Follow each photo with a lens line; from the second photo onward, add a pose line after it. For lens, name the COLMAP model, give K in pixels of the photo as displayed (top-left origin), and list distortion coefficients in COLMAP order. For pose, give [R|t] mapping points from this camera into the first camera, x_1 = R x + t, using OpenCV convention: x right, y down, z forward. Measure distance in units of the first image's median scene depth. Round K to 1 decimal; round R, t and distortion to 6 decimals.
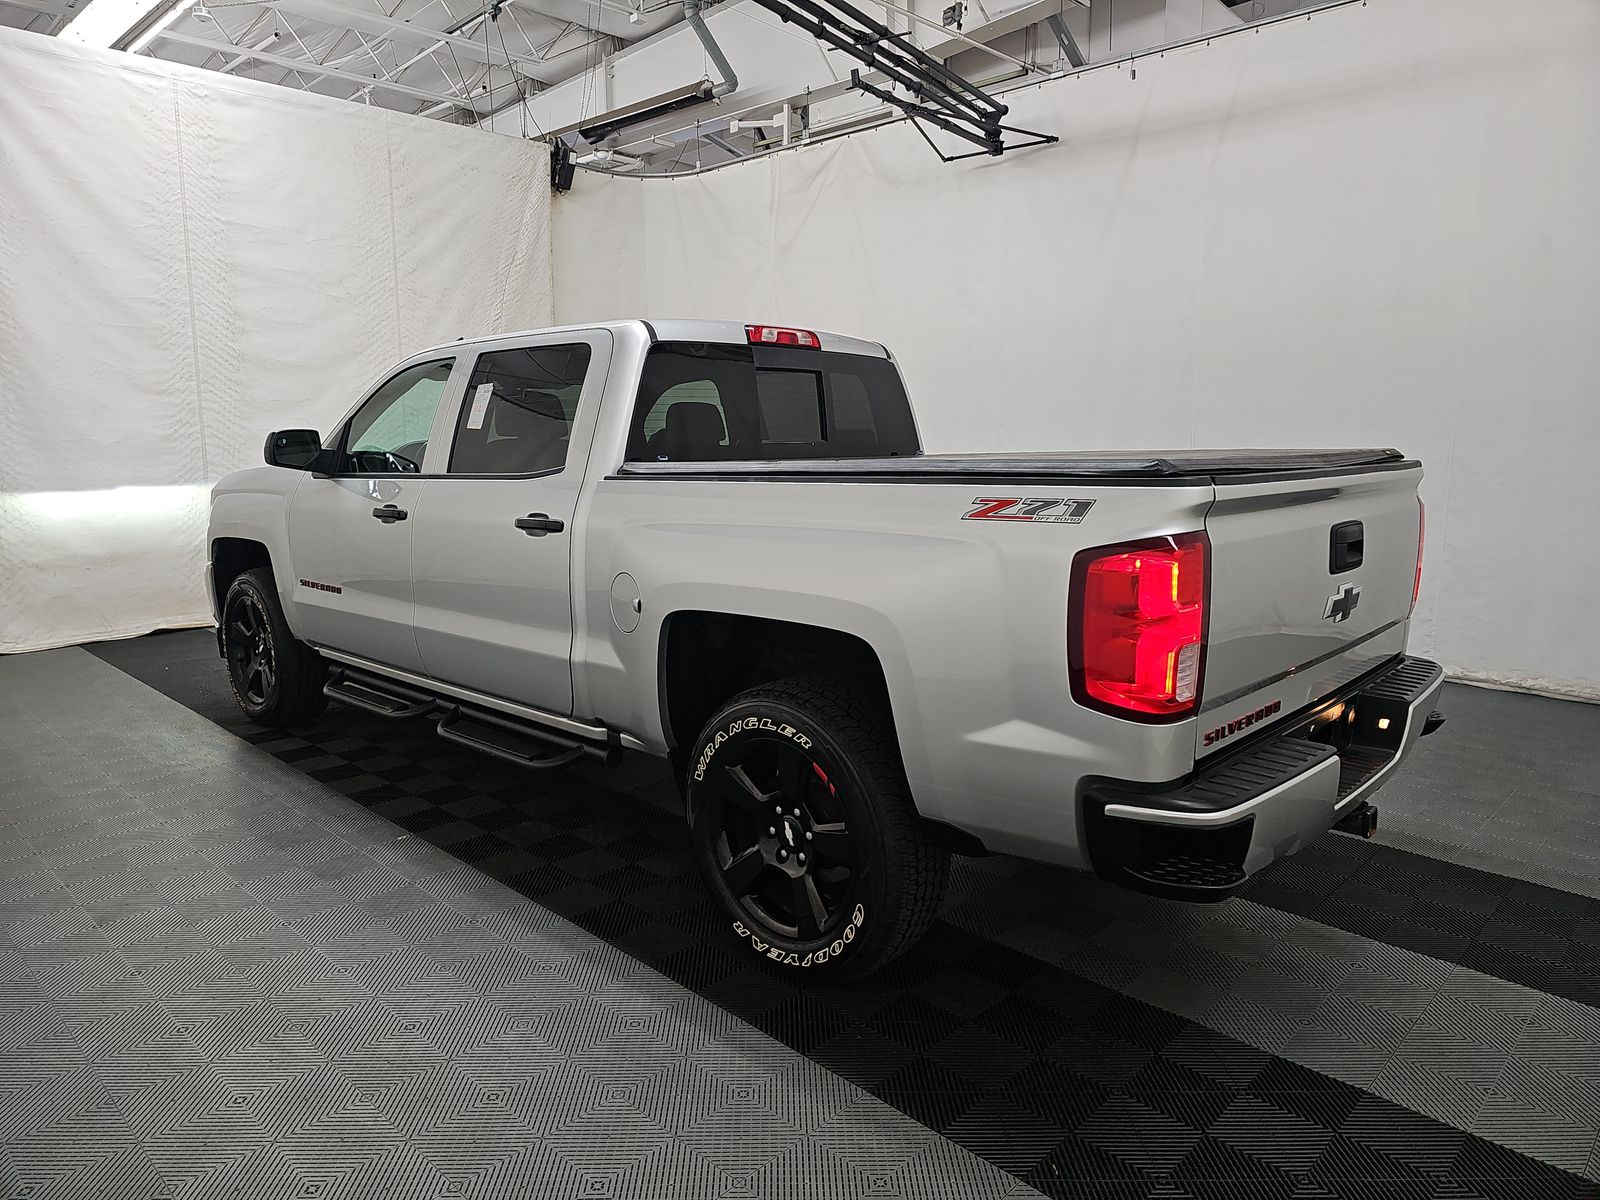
lens RADIAL K [[1066.5, 0, 787.1], [0, 1066.5, 594.6], [0, 0, 1]] dist [0.051583, -0.059883]
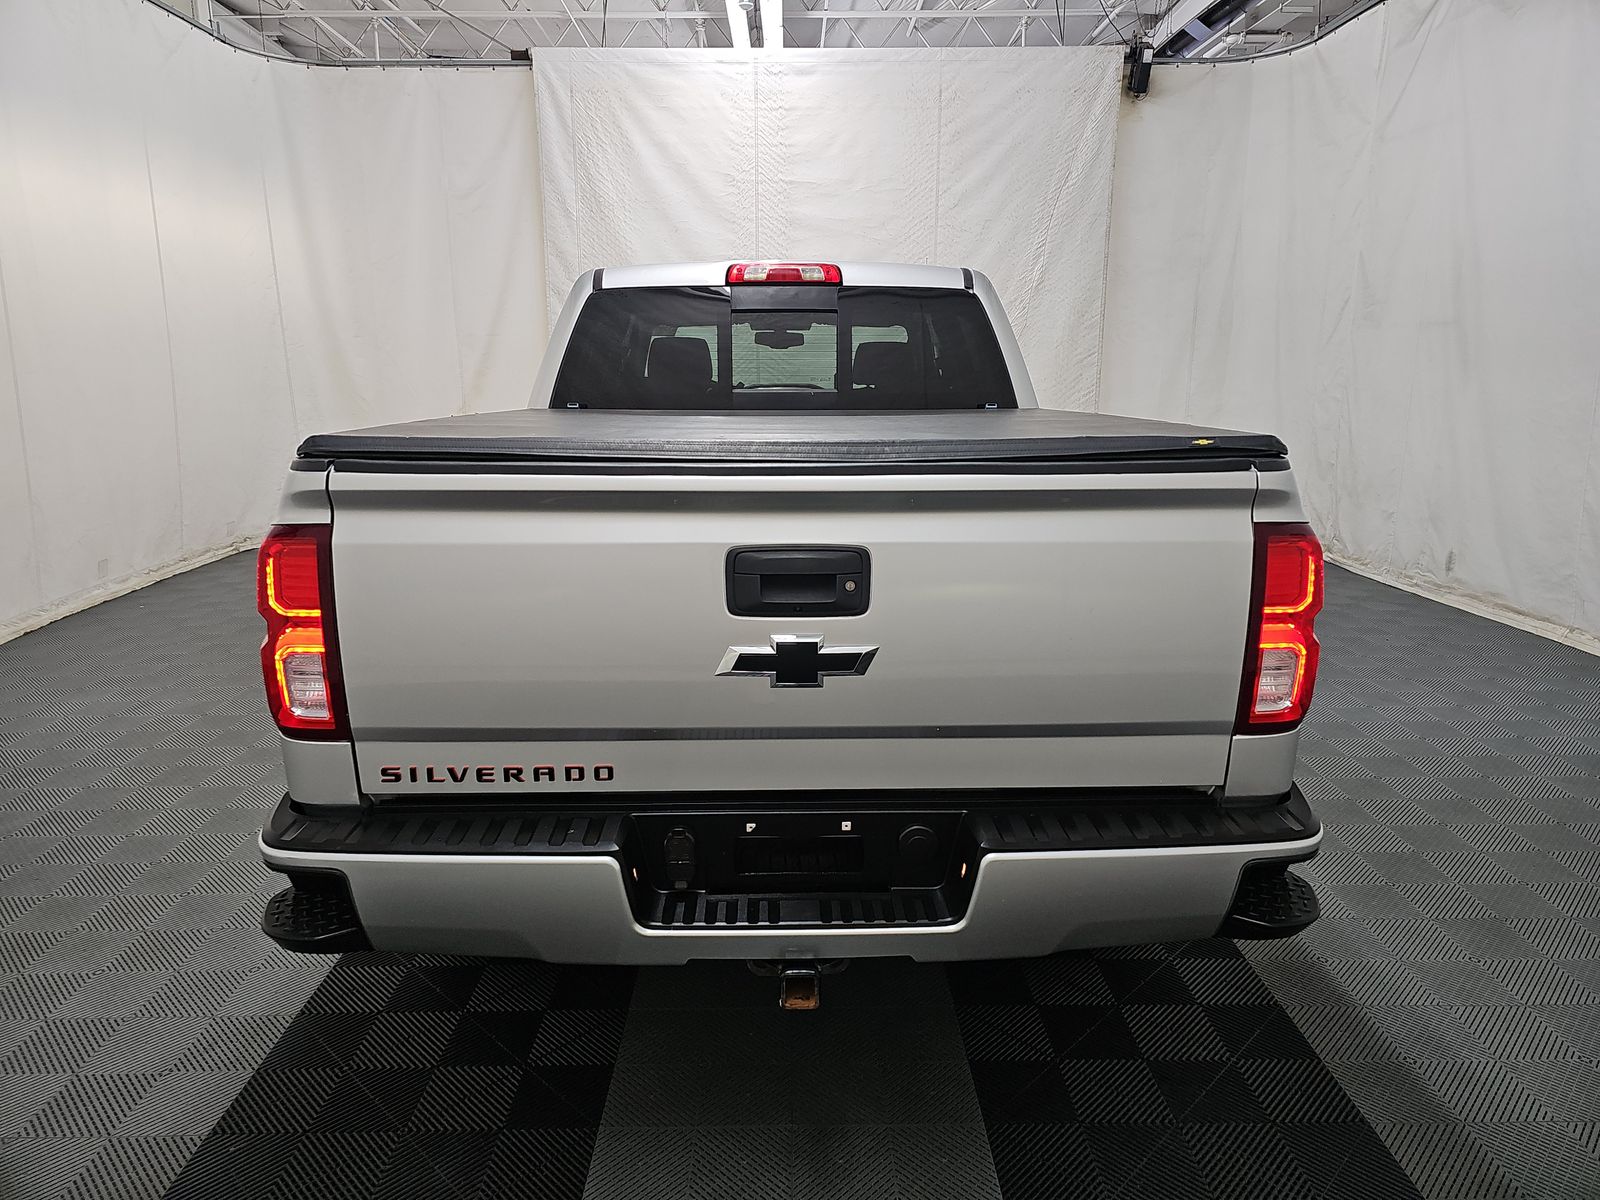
lens RADIAL K [[1088.7, 0, 795.9], [0, 1088.7, 599.4], [0, 0, 1]] dist [-0.012202, -0.000301]
pose [[0.695547, 0.153226, -0.701951, 0.366008], [-0.103433, 0.988172, 0.113215, -0.039876], [0.710996, -0.006141, 0.703169, 0.194198]]
